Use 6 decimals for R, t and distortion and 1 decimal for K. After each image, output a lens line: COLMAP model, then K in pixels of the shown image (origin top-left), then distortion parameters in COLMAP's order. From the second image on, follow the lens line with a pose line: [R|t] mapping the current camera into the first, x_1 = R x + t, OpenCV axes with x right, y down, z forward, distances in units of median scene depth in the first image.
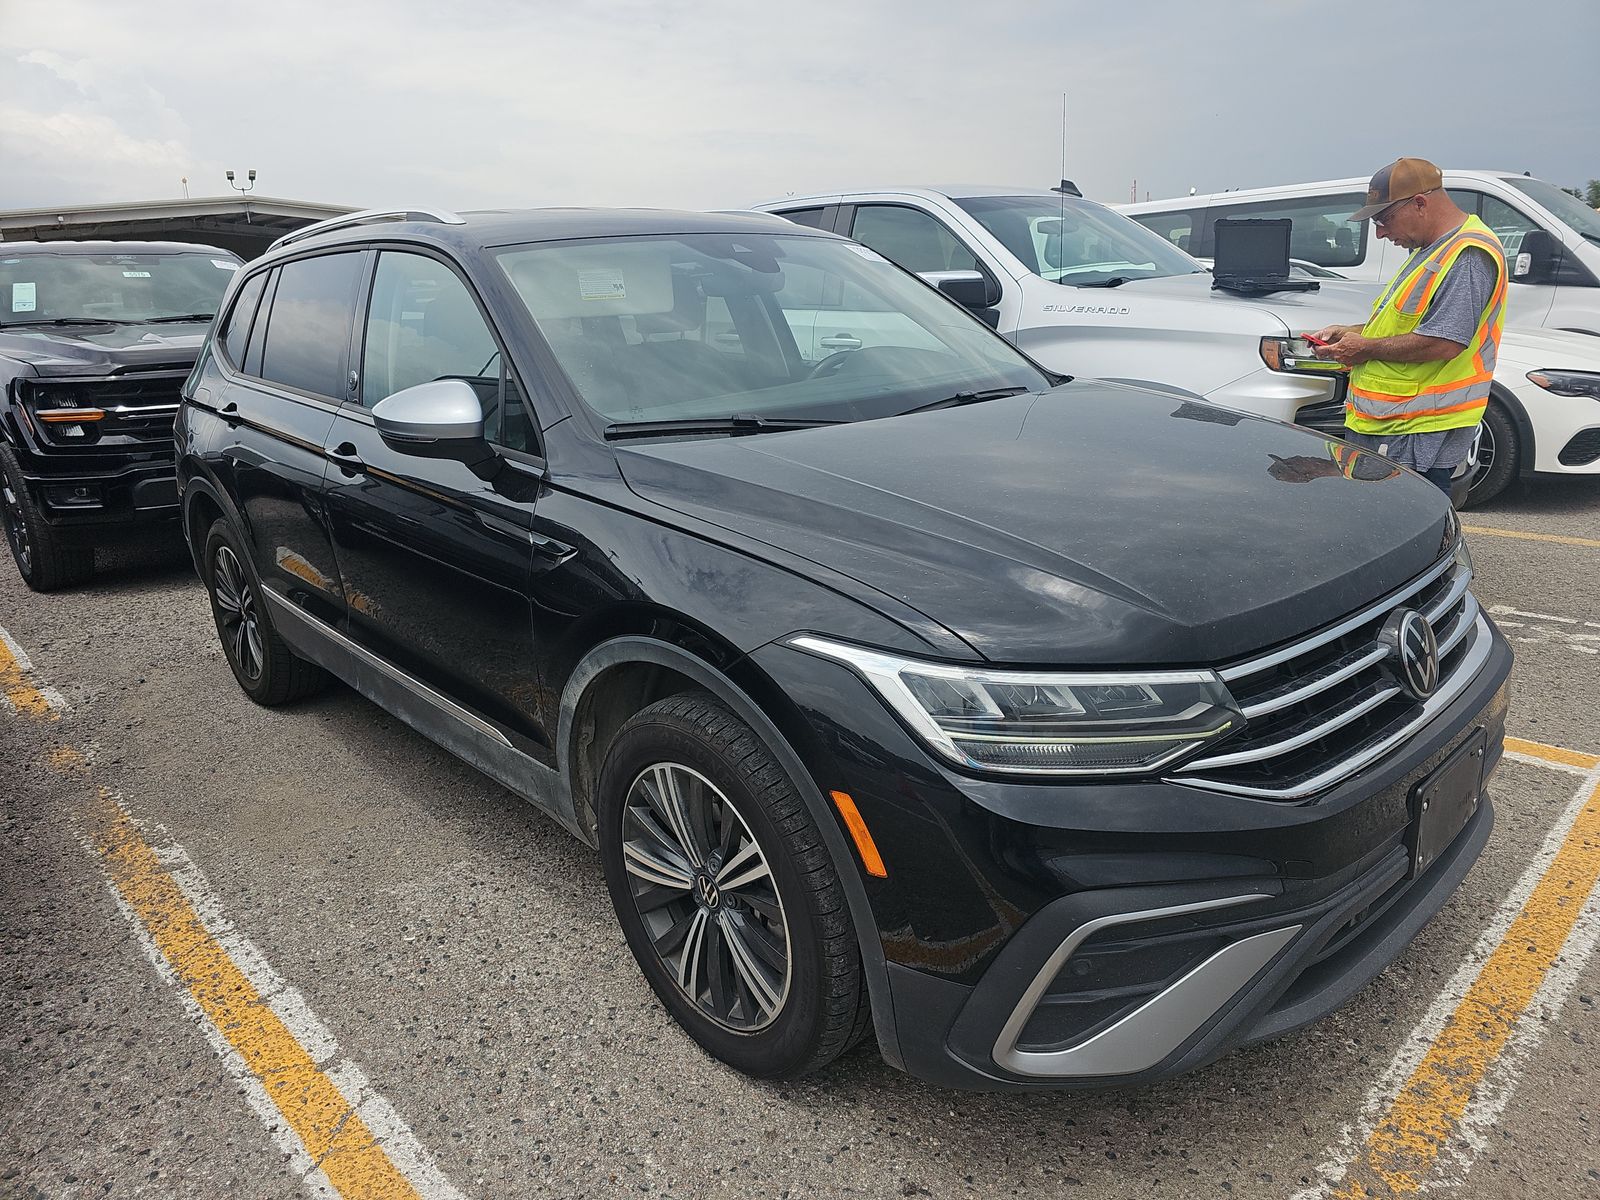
lens RADIAL K [[1083.4, 0, 777.0], [0, 1083.4, 584.6], [0, 0, 1]] dist [0.028633, -0.025460]
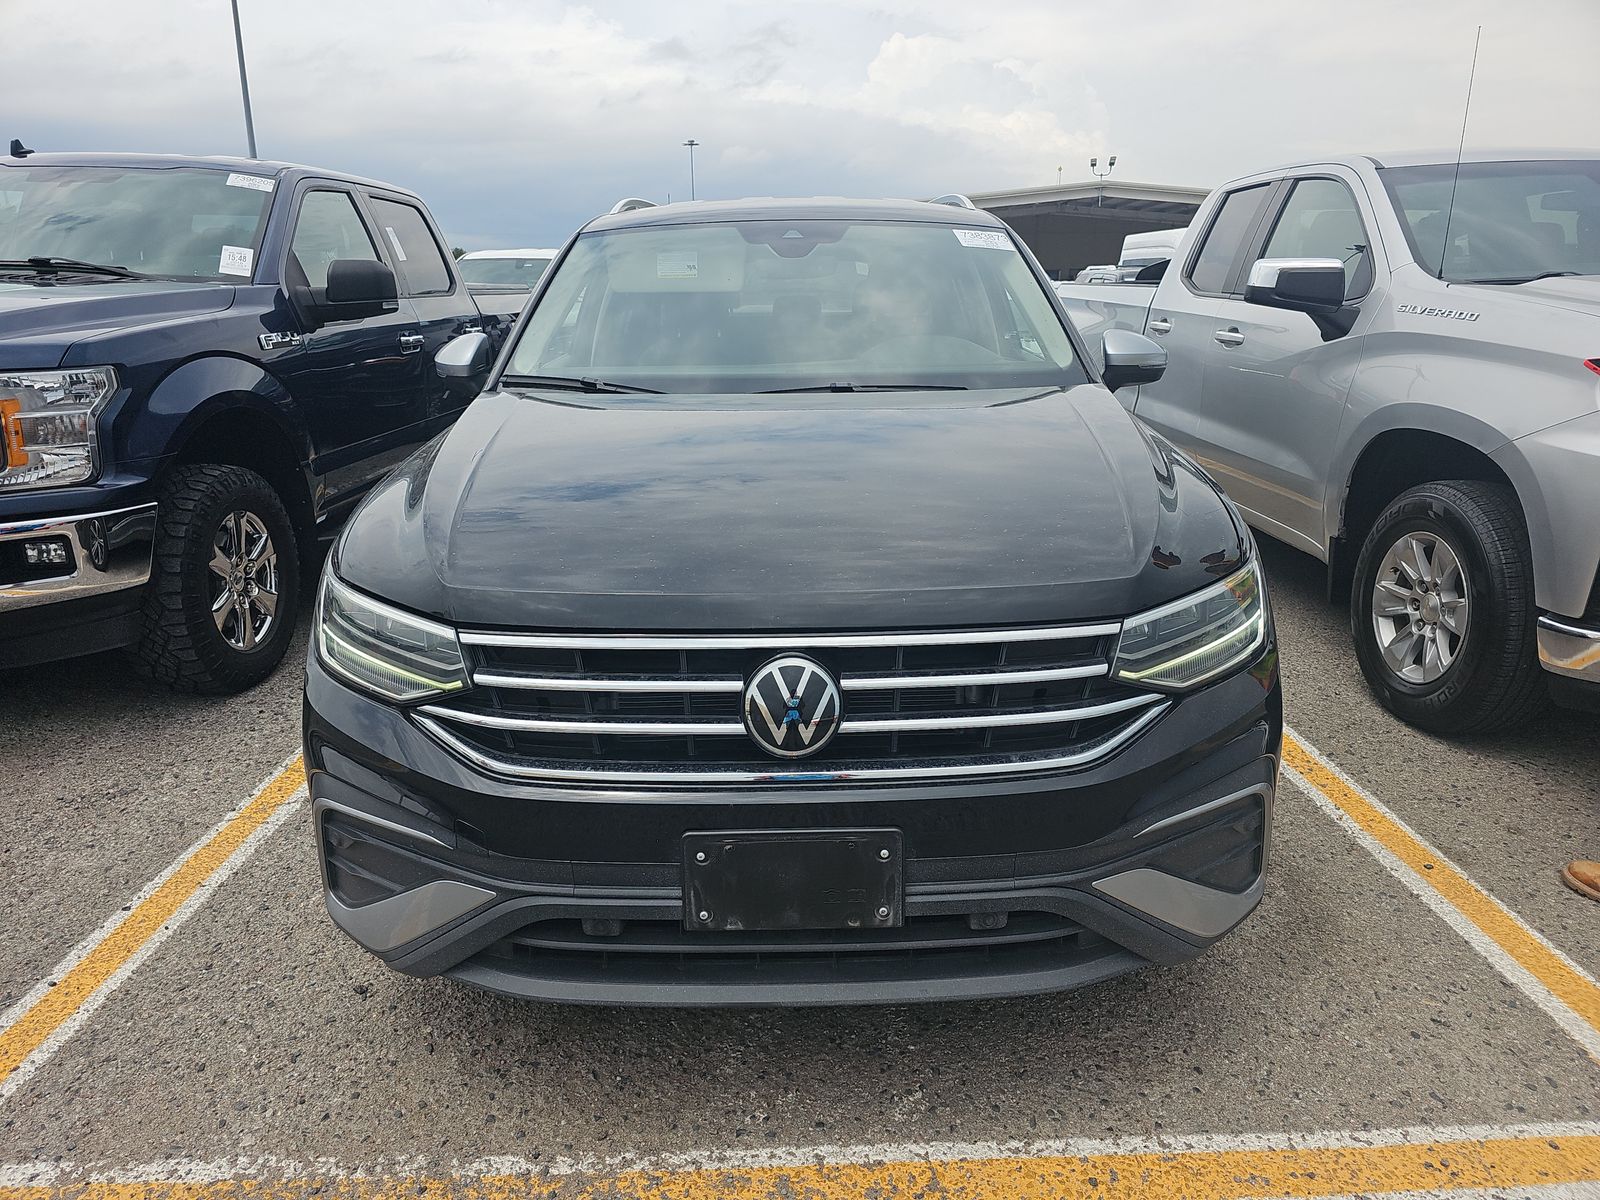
lens RADIAL K [[1062.8, 0, 800.0], [0, 1062.8, 600.0], [0, 0, 1]] dist [0.040528, -0.041166]
pose [[0.730398, 0.223594, -0.645387, 0.887304], [-0.201402, 0.973391, 0.109301, -0.090821], [0.652653, 0.050149, 0.755995, 0.277158]]
